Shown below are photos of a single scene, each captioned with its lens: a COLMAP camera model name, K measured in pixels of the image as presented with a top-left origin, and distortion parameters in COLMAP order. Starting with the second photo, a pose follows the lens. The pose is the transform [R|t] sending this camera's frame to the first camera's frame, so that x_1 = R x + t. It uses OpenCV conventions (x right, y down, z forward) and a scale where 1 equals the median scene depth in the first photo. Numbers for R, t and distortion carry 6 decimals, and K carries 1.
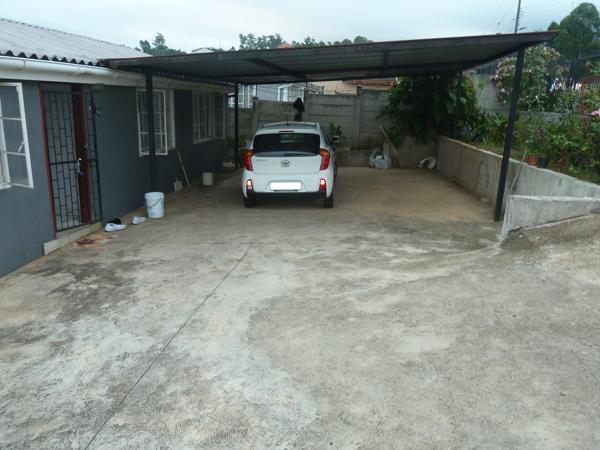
lens RADIAL K [[448.9, 0, 309.1], [0, 448.9, 218.0], [0, 0, 1]] dist [-0.033593, 0.002875]
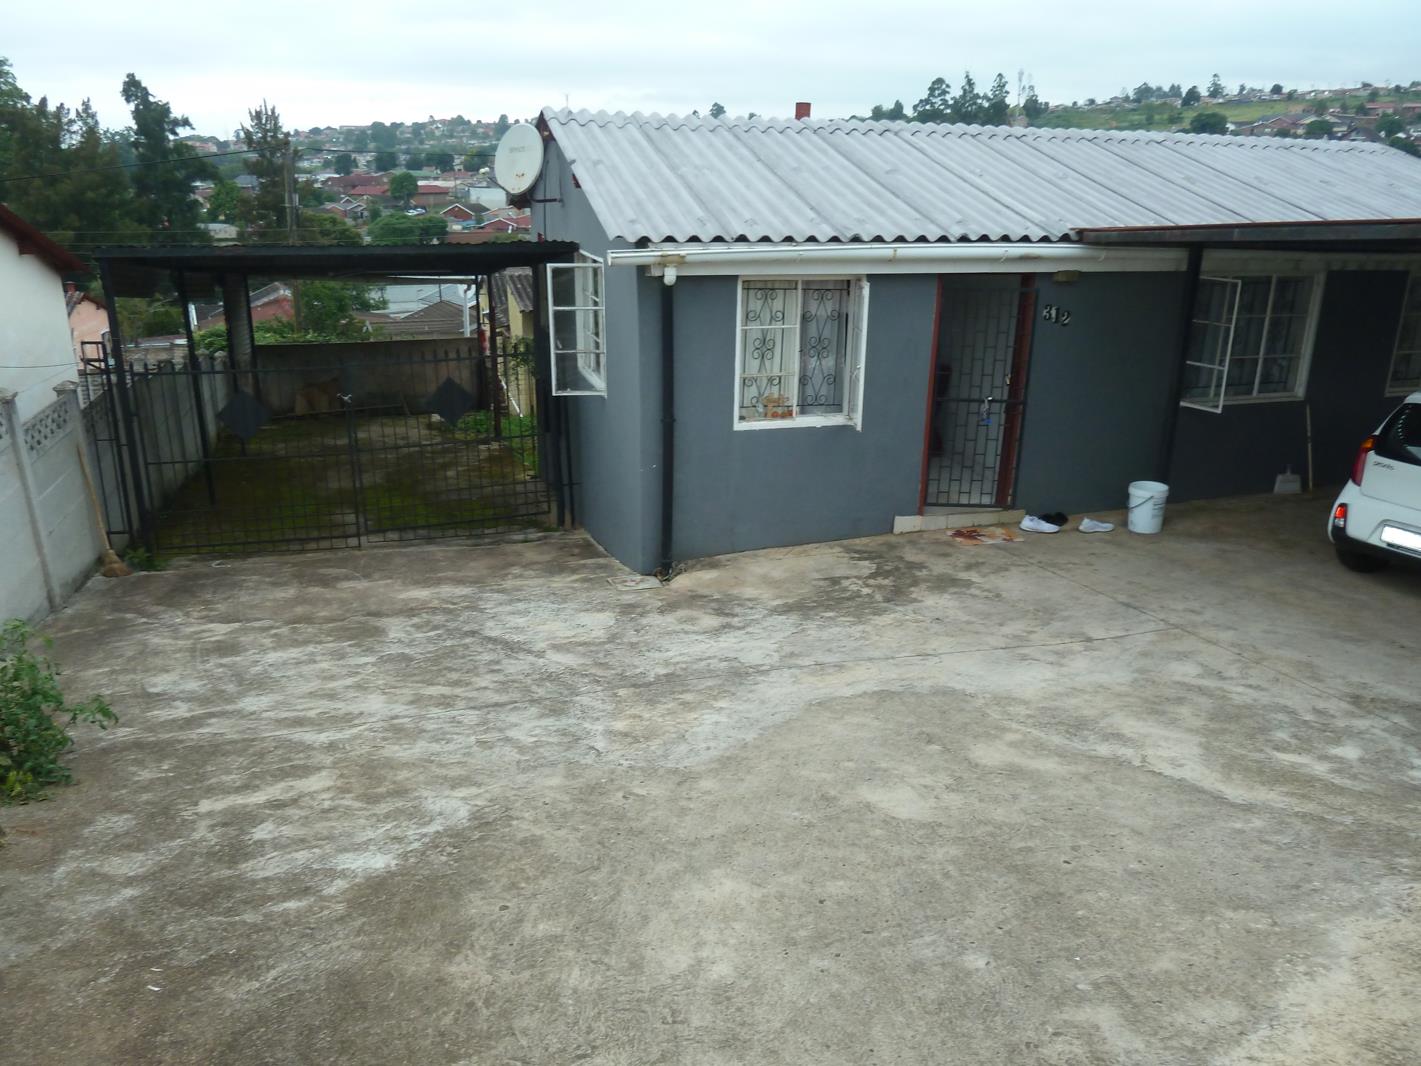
lens RADIAL K [[1063.3, 0, 709.1], [0, 1063.3, 530.5], [0, 0, 1]] dist [-0.032310, 0.004515]
pose [[0.416754, 0.258383, -0.871524, 0.692013], [-0.228996, 0.957673, 0.174420, -0.138913], [0.879703, 0.126885, 0.458283, 0.037746]]
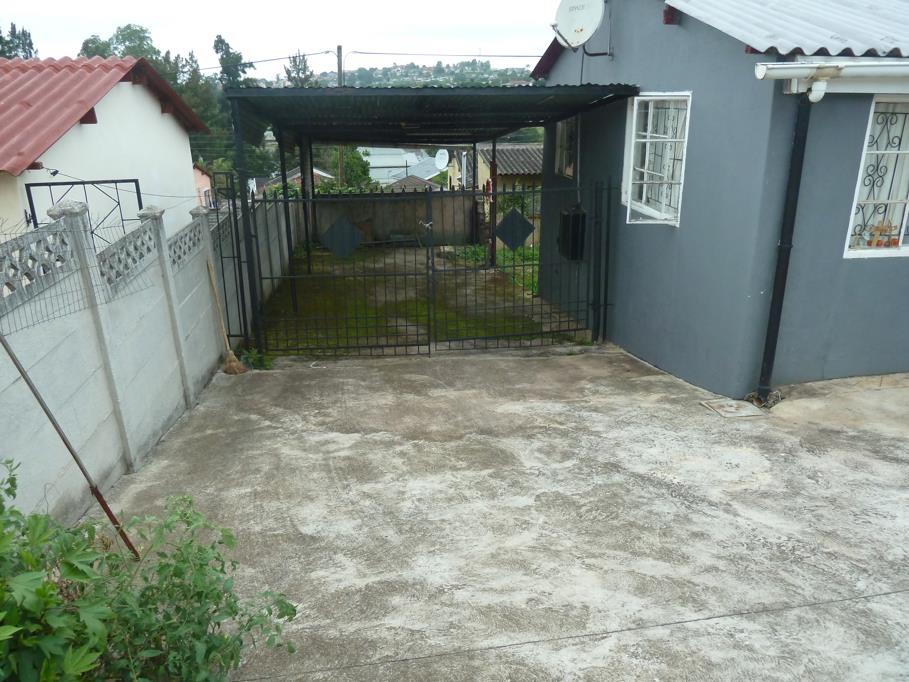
lens RADIAL K [[680.2, 0, 453.6], [0, 680.2, 339.4], [0, 0, 1]] dist [-0.032310, 0.004515]
pose [[0.267879, 0.284470, -0.920499, 0.101867], [-0.229955, 0.946682, 0.225641, 0.001358], [0.935608, 0.151228, 0.319012, -0.048509]]
